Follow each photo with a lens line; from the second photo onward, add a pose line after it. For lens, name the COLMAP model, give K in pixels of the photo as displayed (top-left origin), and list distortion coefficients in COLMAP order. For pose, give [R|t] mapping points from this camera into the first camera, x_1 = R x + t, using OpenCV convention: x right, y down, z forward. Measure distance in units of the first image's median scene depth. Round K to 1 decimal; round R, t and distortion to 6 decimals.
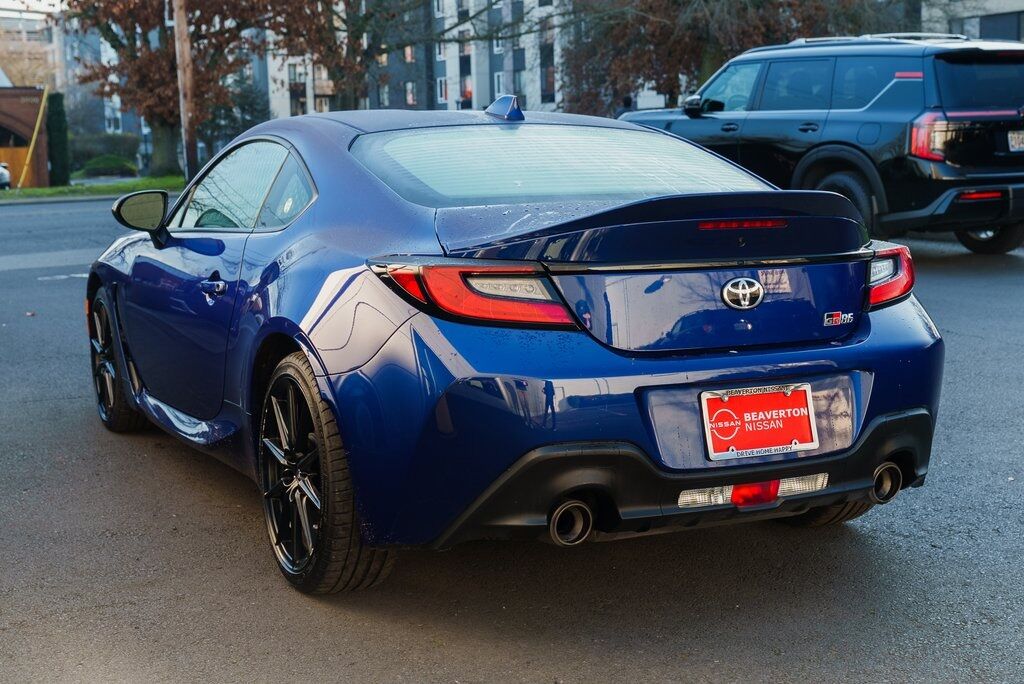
lens RADIAL K [[1336.9, 0, 511.6], [0, 1336.9, 340.9], [0, 0, 1]] dist [-0.013159, 0.000000]
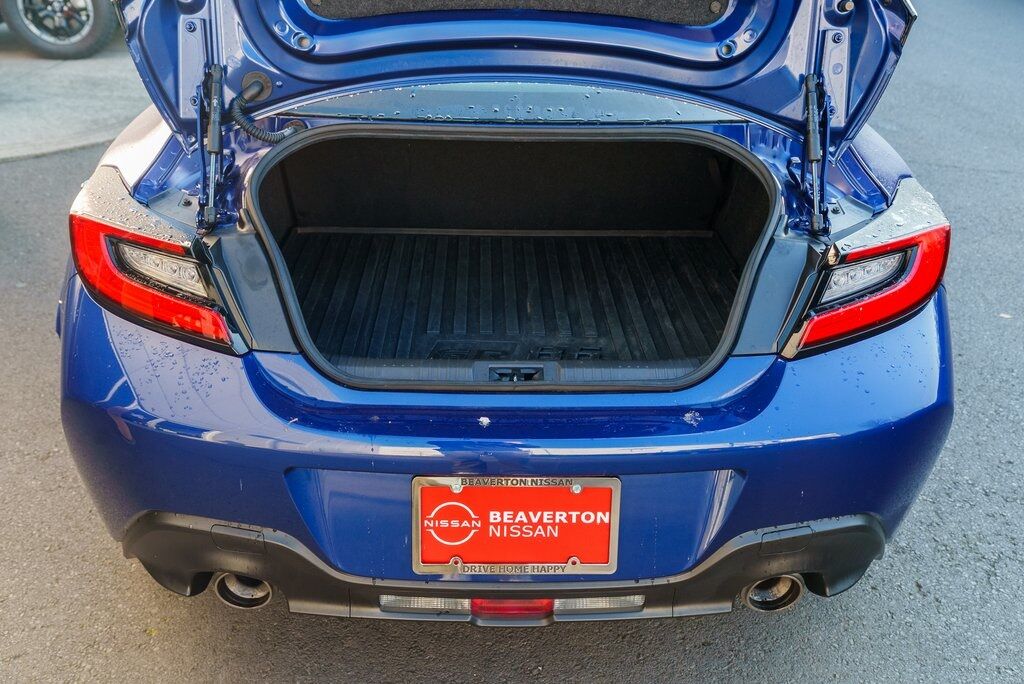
lens RADIAL K [[862.7, 0, 511.1], [0, 862.7, 343.0], [0, 0, 1]] dist [-0.007323, -0.000551]
pose [[0.911734, 0.222722, -0.345160, 0.307363], [-0.086622, 0.925601, 0.368456, -0.175477], [0.401543, -0.306035, 0.863195, 0.661494]]
